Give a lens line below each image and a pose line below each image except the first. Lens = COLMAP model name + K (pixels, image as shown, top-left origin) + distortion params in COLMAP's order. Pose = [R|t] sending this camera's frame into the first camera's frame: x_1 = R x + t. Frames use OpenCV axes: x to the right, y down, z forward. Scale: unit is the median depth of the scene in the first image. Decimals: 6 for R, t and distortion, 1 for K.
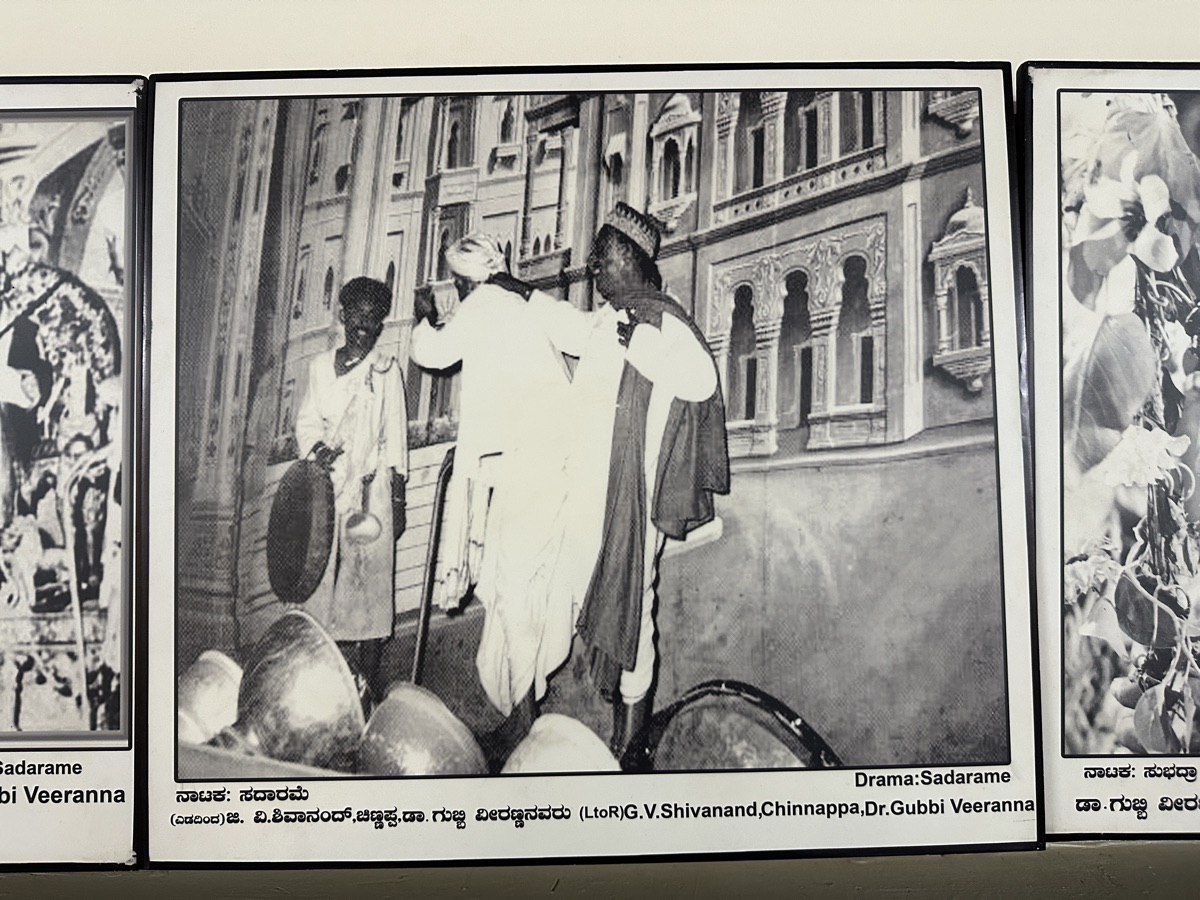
lens RADIAL K [[841.5, 0, 601.0], [0, 841.5, 456.1], [0, 0, 1]] dist [-0.011184, -0.002915]
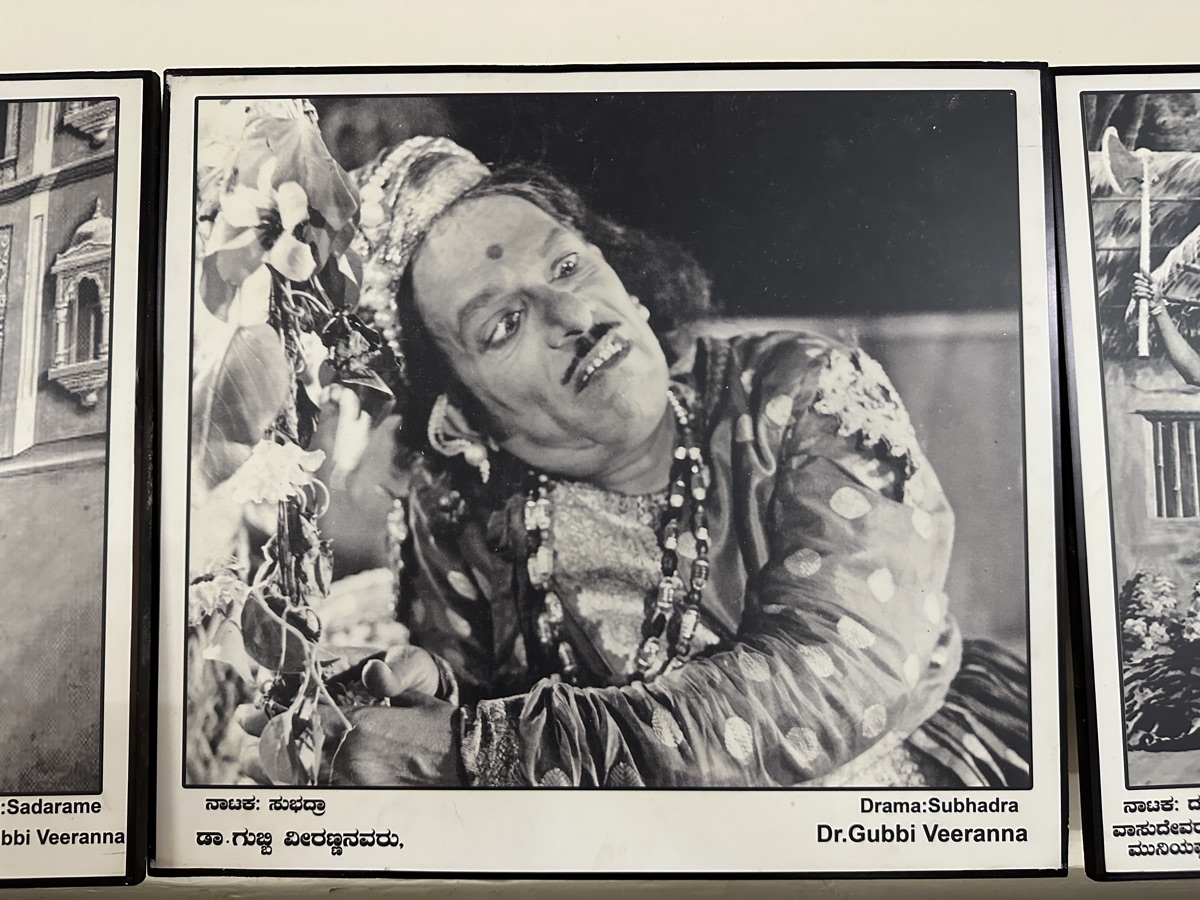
lens RADIAL K [[841.5, 0, 598.7], [0, 841.5, 451.9], [0, 0, 1]] dist [-0.011184, -0.002915]
pose [[0.999819, -0.003609, -0.018701, 0.631499], [0.003059, 0.999565, -0.029348, 0.003985], [0.018799, 0.029285, 0.999394, 0.025820]]
